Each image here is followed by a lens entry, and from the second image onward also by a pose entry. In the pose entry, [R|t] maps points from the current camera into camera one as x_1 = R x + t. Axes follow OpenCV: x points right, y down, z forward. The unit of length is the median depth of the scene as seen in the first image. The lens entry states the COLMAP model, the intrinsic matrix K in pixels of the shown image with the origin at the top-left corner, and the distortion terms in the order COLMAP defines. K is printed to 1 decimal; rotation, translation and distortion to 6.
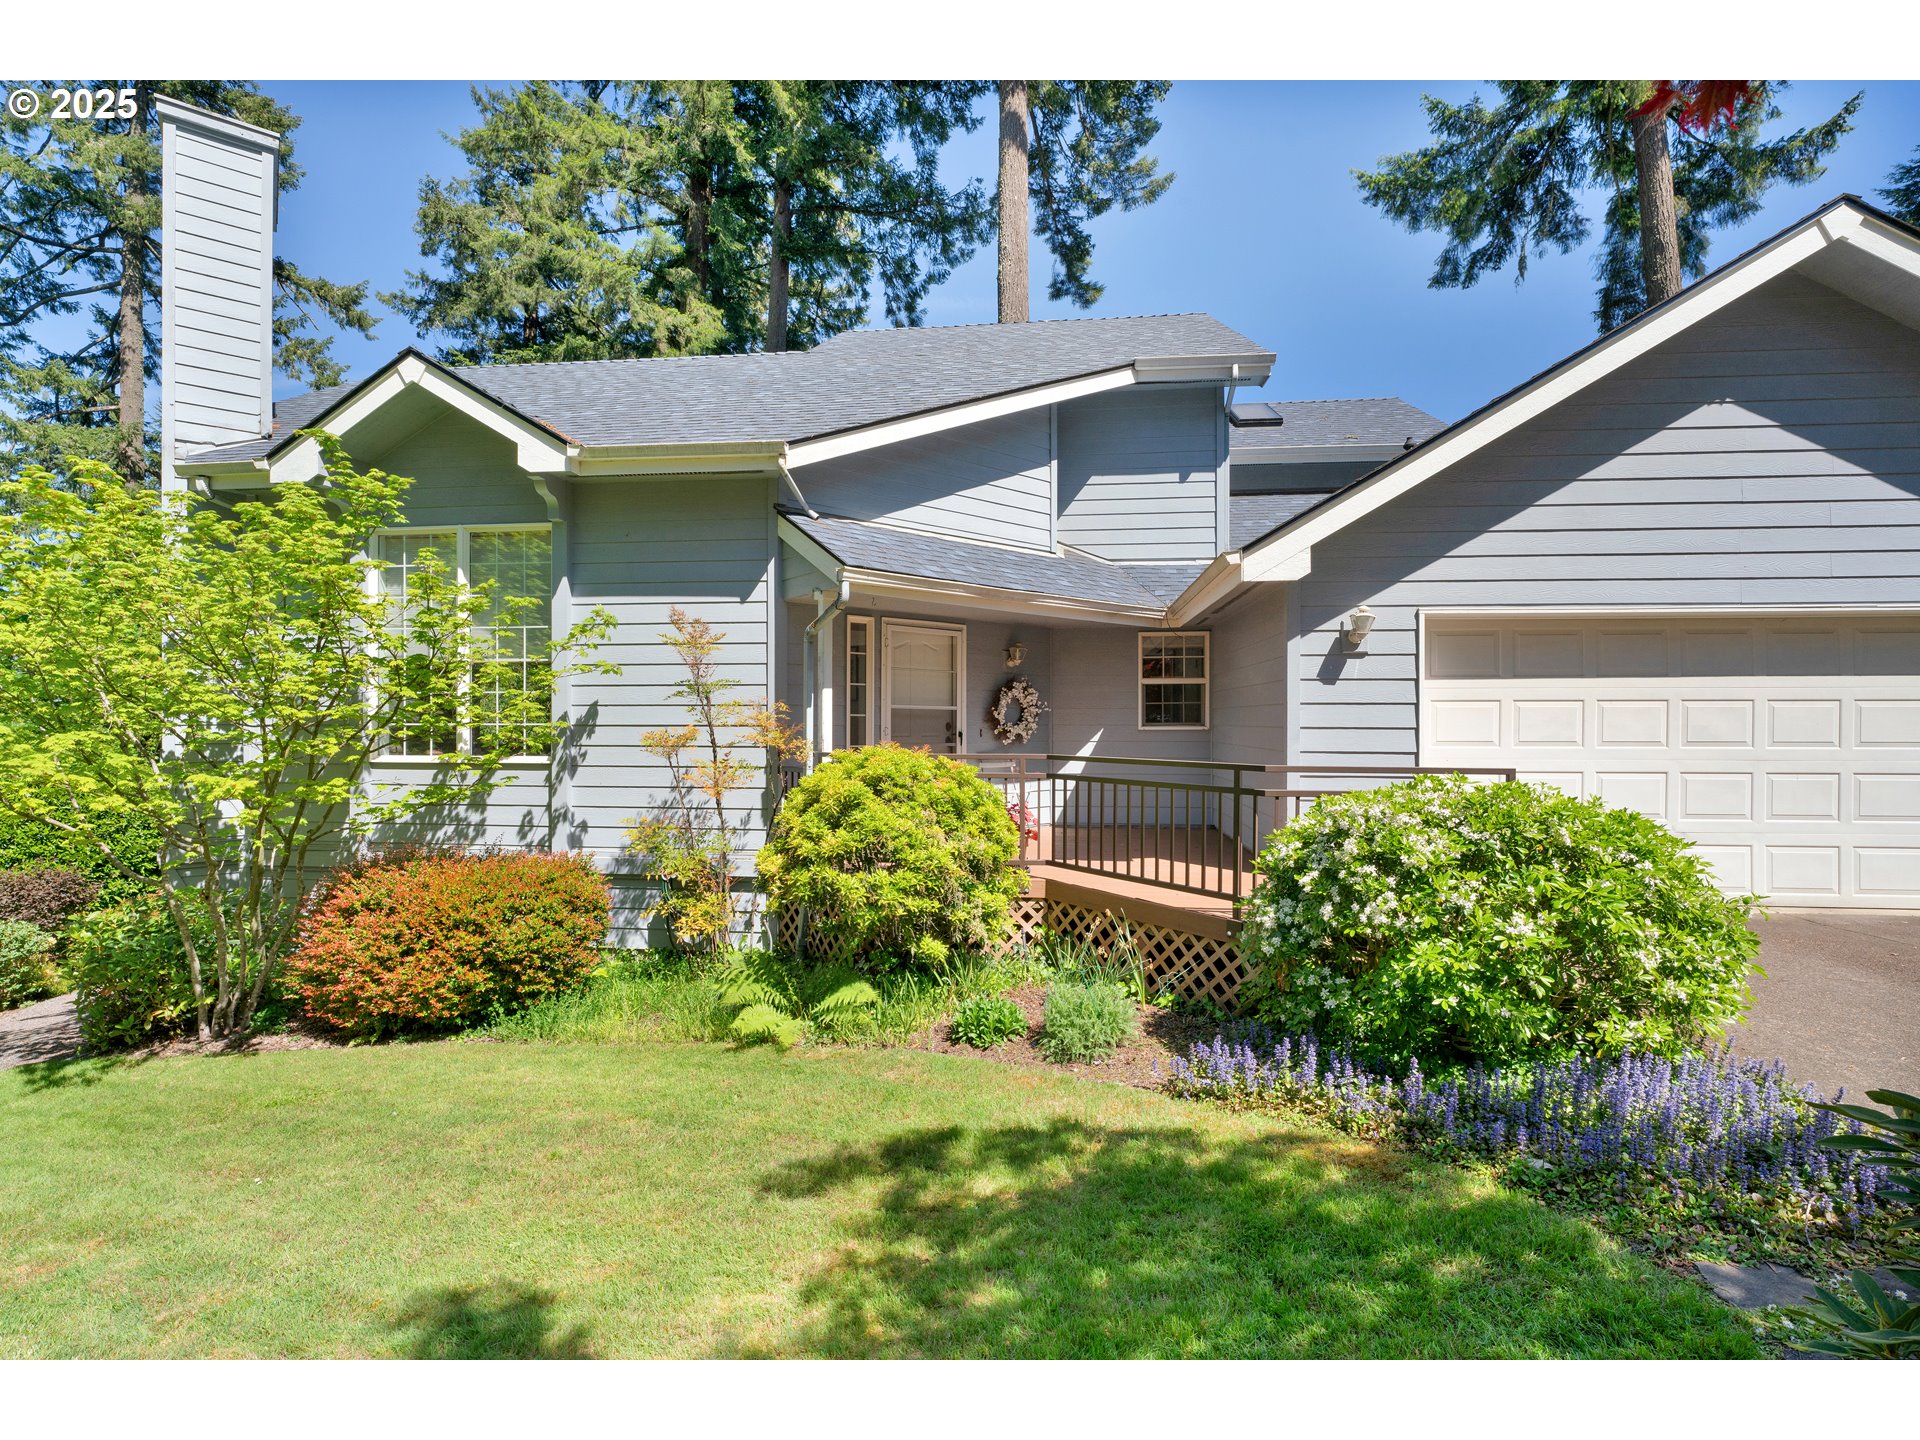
lens RADIAL K [[869.3, 0, 961.2], [0, 869.3, 727.3], [0, 0, 1]] dist [-0.027265, 0.006723]
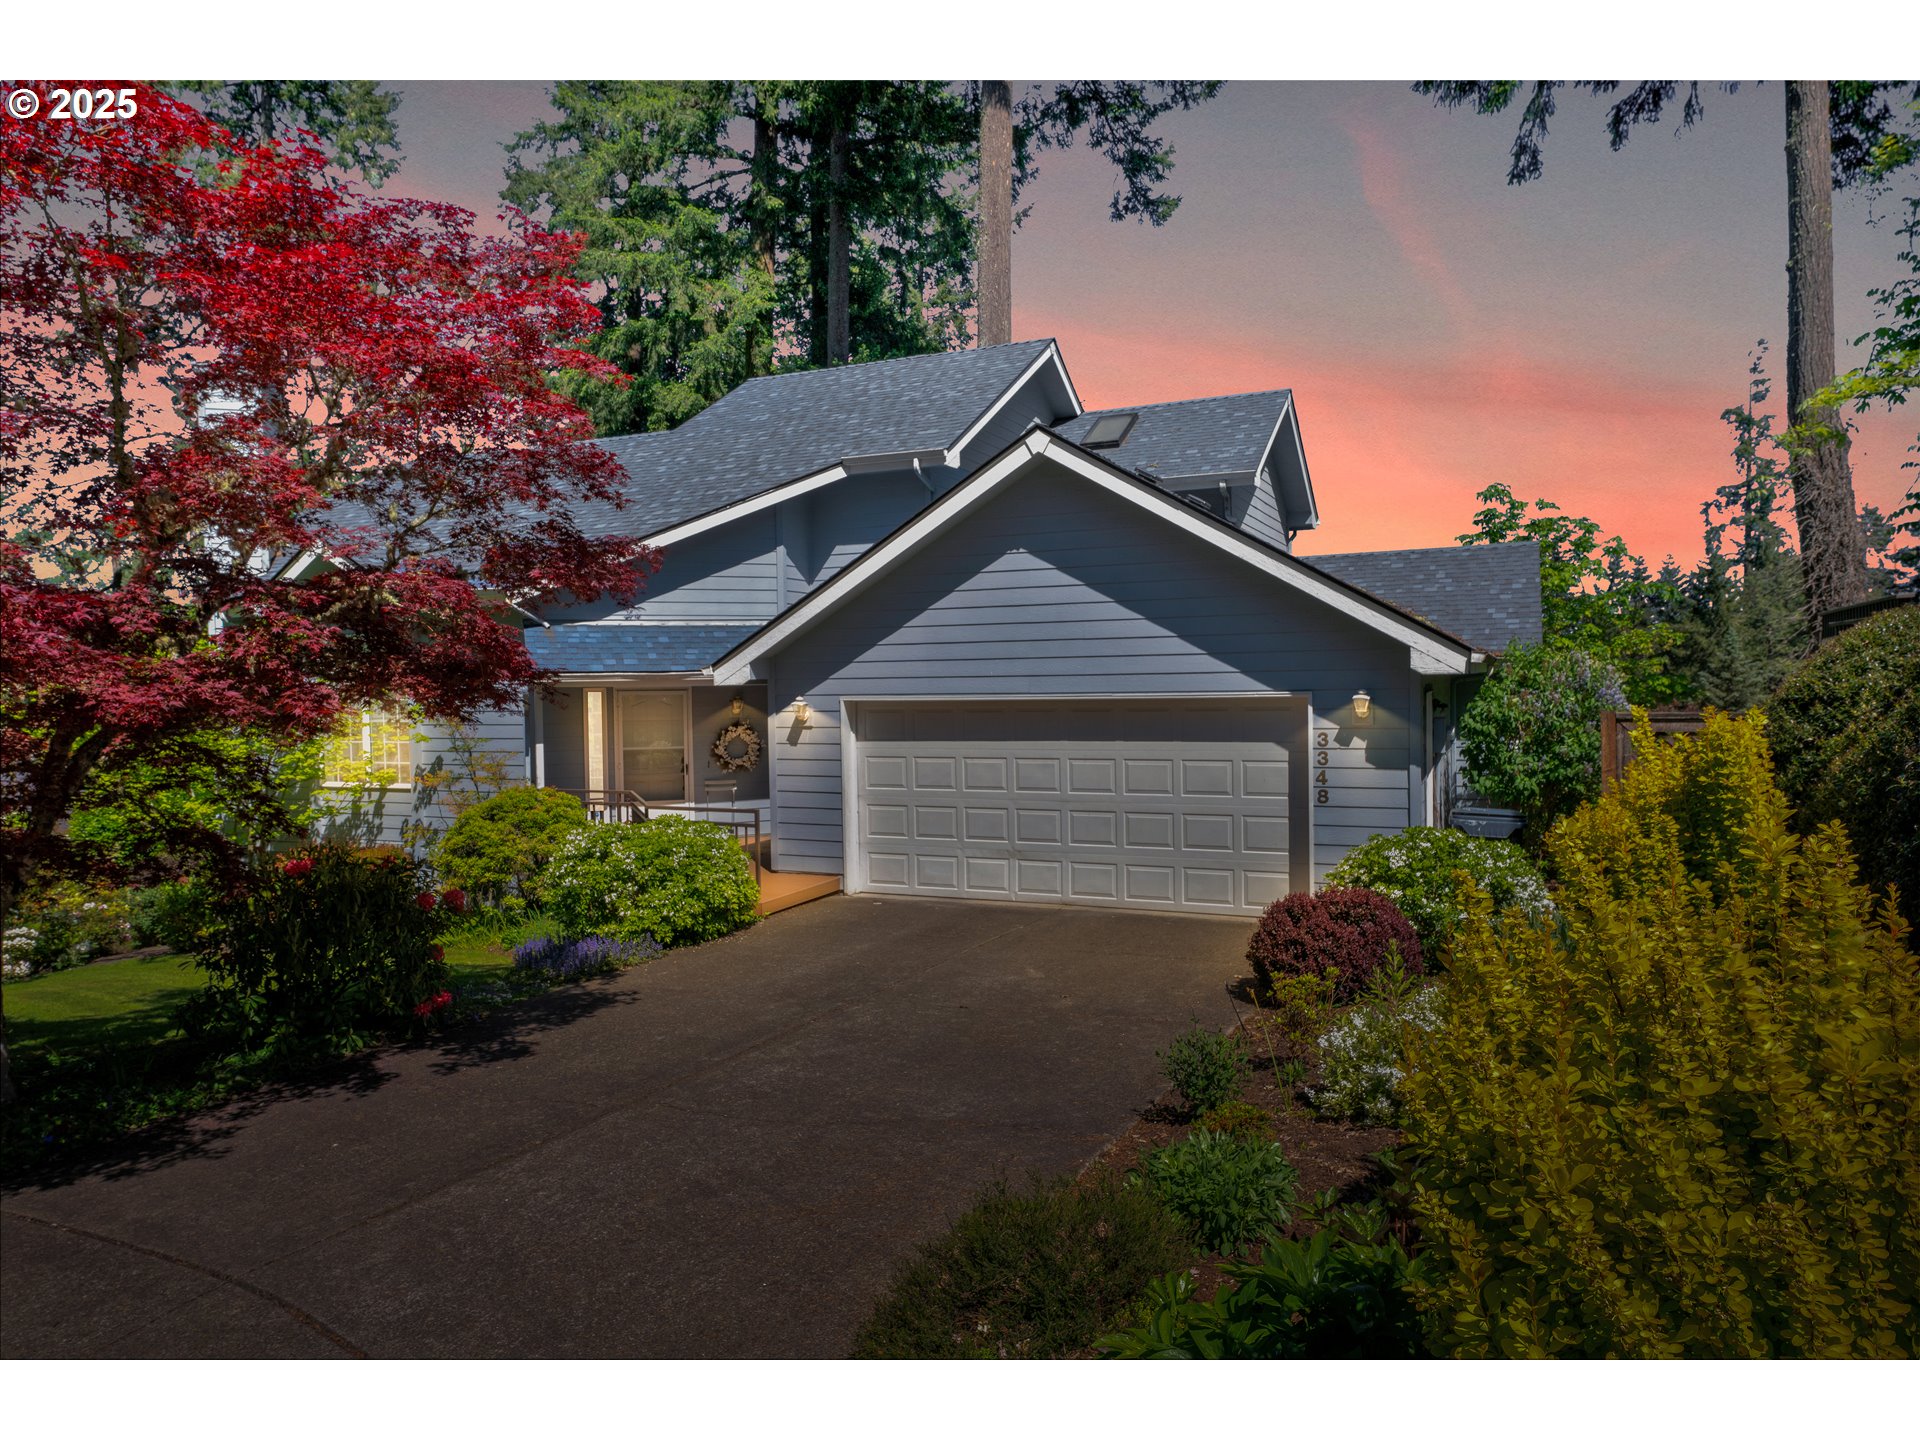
lens RADIAL K [[1249.5, 0, 957.8], [0, 1249.5, 720.0], [0, 0, 1]] dist [0.011464, 0.021547]
pose [[0.948991, -0.006263, -0.315242, 1.296831], [0.015403, 0.999530, 0.026510, -0.139773], [0.314928, -0.030014, 0.948641, -0.911248]]
